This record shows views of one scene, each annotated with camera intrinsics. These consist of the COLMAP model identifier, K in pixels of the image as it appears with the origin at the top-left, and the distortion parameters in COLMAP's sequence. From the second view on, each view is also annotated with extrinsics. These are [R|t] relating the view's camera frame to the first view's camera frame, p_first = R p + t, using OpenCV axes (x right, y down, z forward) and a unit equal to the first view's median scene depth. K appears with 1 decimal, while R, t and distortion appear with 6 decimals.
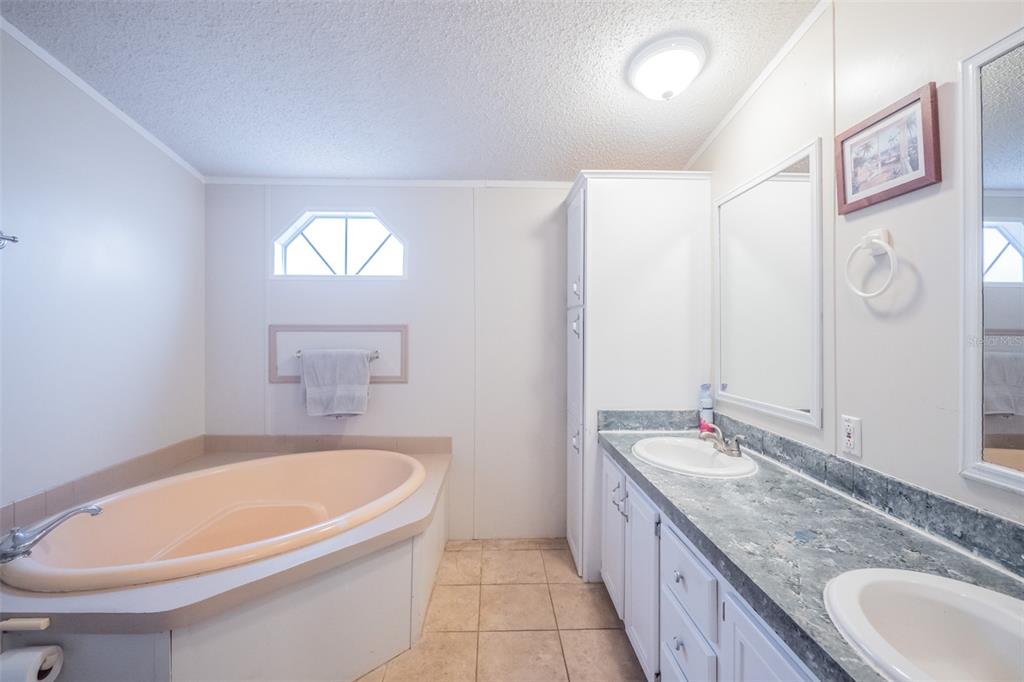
lens RADIAL K [[435.0, 0, 516.1], [0, 435.0, 333.3], [0, 0, 1]] dist [-0.002117, -0.001126]
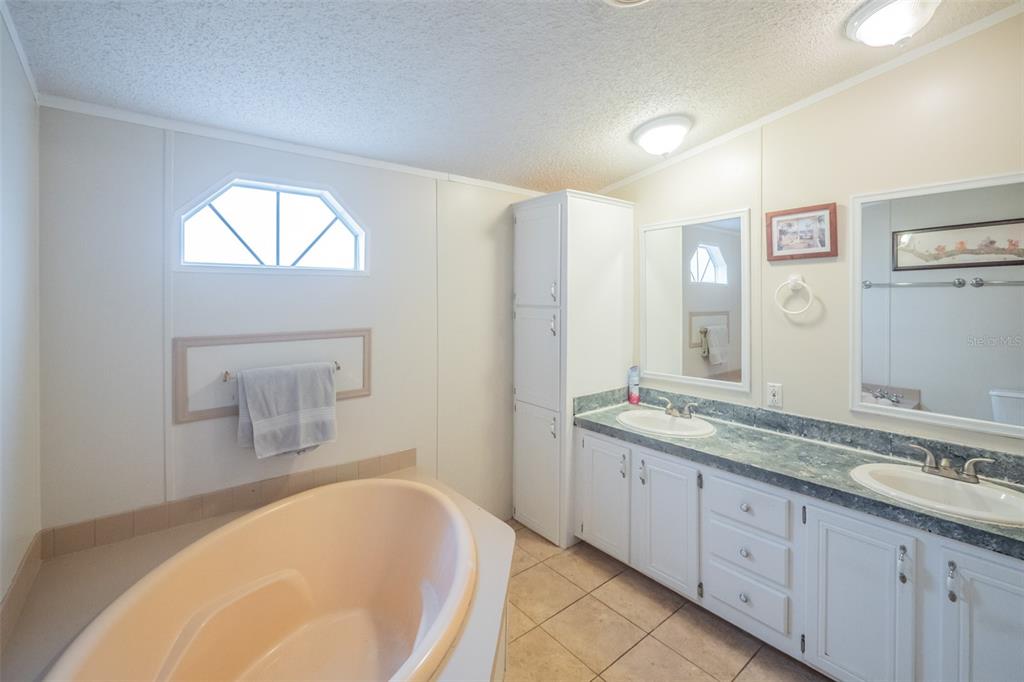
lens RADIAL K [[435.0, 0, 536.5], [0, 435.0, 307.5], [0, 0, 1]] dist [-0.002117, -0.001126]
pose [[0.797762, -0.015378, 0.602776, -0.588800], [0.008090, 0.999858, 0.014801, -0.081395], [-0.602918, -0.006931, 0.797773, 0.138373]]
